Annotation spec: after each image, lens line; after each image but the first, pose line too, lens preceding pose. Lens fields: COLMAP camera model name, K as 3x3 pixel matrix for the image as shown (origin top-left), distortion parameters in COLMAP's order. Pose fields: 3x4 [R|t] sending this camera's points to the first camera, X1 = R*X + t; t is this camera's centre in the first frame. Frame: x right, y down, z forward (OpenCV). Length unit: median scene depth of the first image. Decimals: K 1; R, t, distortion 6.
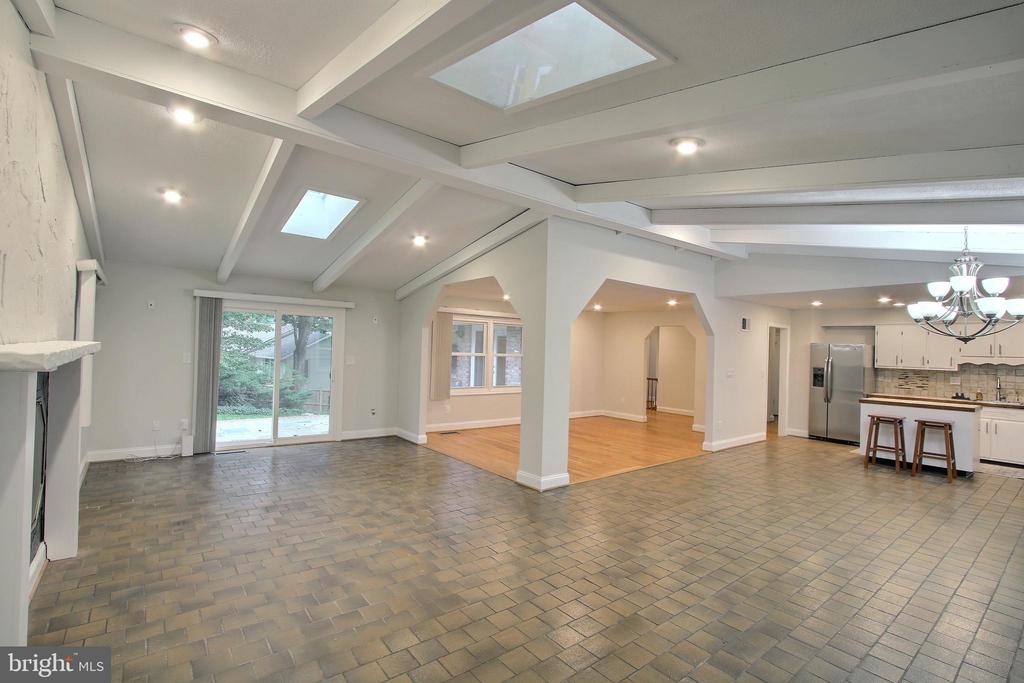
lens RADIAL K [[469.8, 0, 514.7], [0, 469.8, 340.7], [0, 0, 1]] dist [-0.017306, 0.002736]
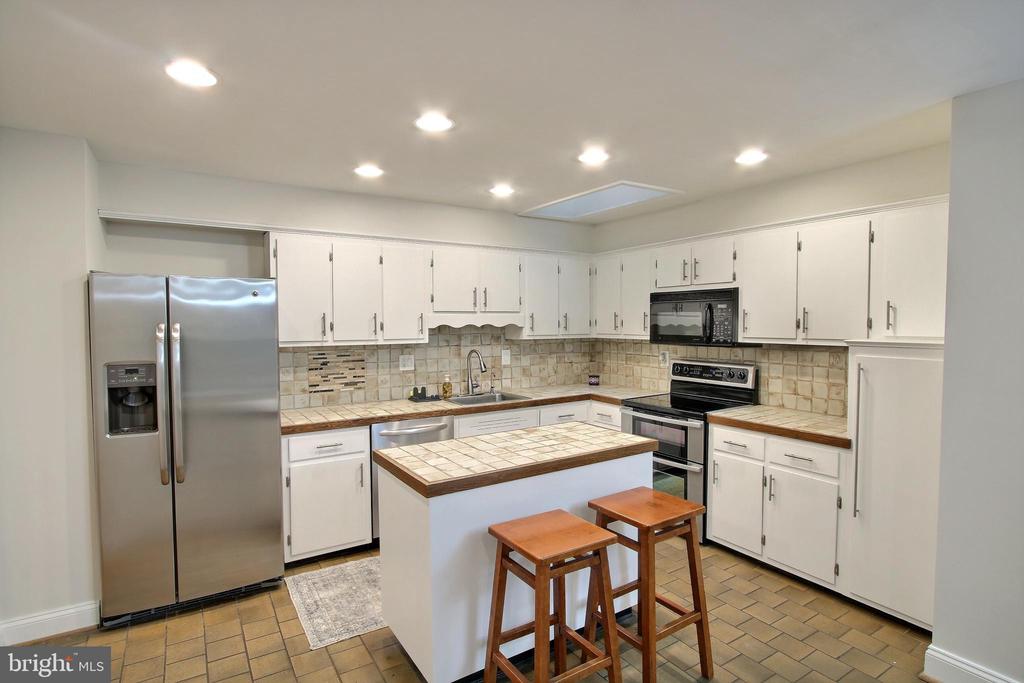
lens RADIAL K [[516.3, 0, 511.8], [0, 516.3, 342.1], [0, 0, 1]] dist [-0.019501, 0.003278]
pose [[0.106213, -0.068196, 0.992002, 0.445432], [-0.007389, 0.997564, 0.069369, 0.027136], [-0.994316, -0.014698, 0.105450, 0.871146]]
